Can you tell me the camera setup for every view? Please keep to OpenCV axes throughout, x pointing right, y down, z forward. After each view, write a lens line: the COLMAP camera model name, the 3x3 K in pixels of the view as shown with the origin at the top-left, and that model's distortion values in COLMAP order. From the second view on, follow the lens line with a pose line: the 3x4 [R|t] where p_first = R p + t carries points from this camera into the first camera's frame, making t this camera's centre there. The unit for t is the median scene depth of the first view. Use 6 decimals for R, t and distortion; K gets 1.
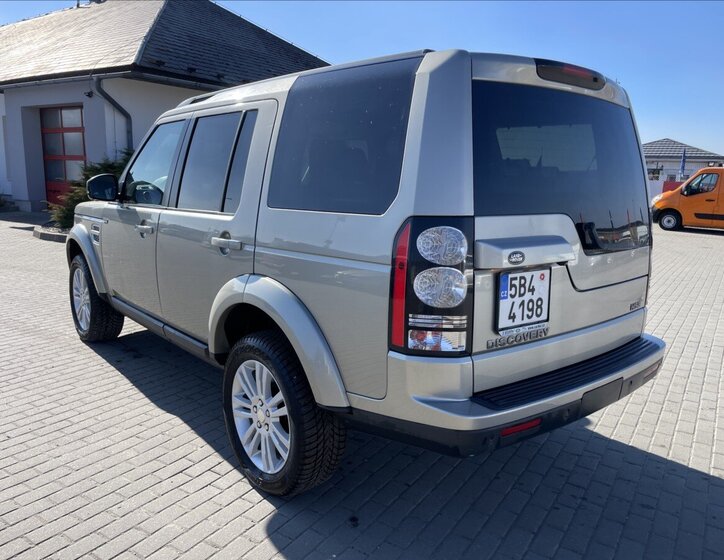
lens RADIAL K [[562.7, 0, 365.0], [0, 562.7, 274.0], [0, 0, 1]] dist [0.033103, -0.082073]
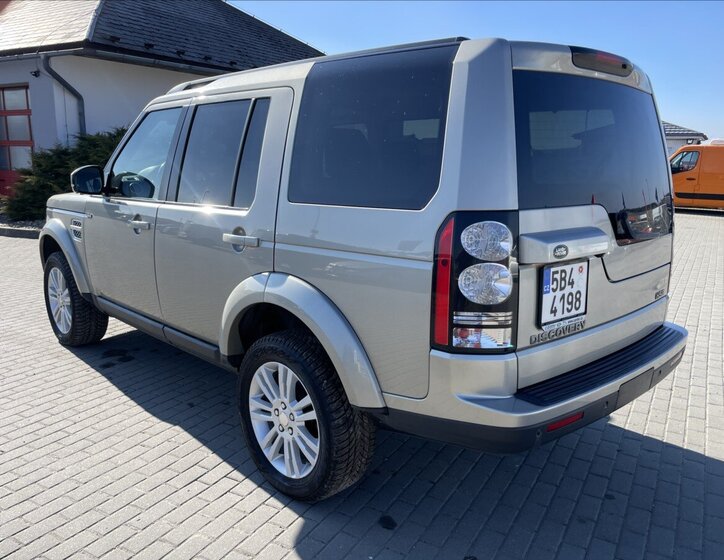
lens RADIAL K [[598.1, 0, 362.0], [0, 598.1, 280.0], [0, 0, 1]] dist [0.009773, -0.059470]
pose [[0.997897, -0.024863, 0.059863, -0.104074], [0.022894, 0.999182, 0.033348, -0.016087], [-0.060643, -0.031907, 0.997649, -0.017666]]
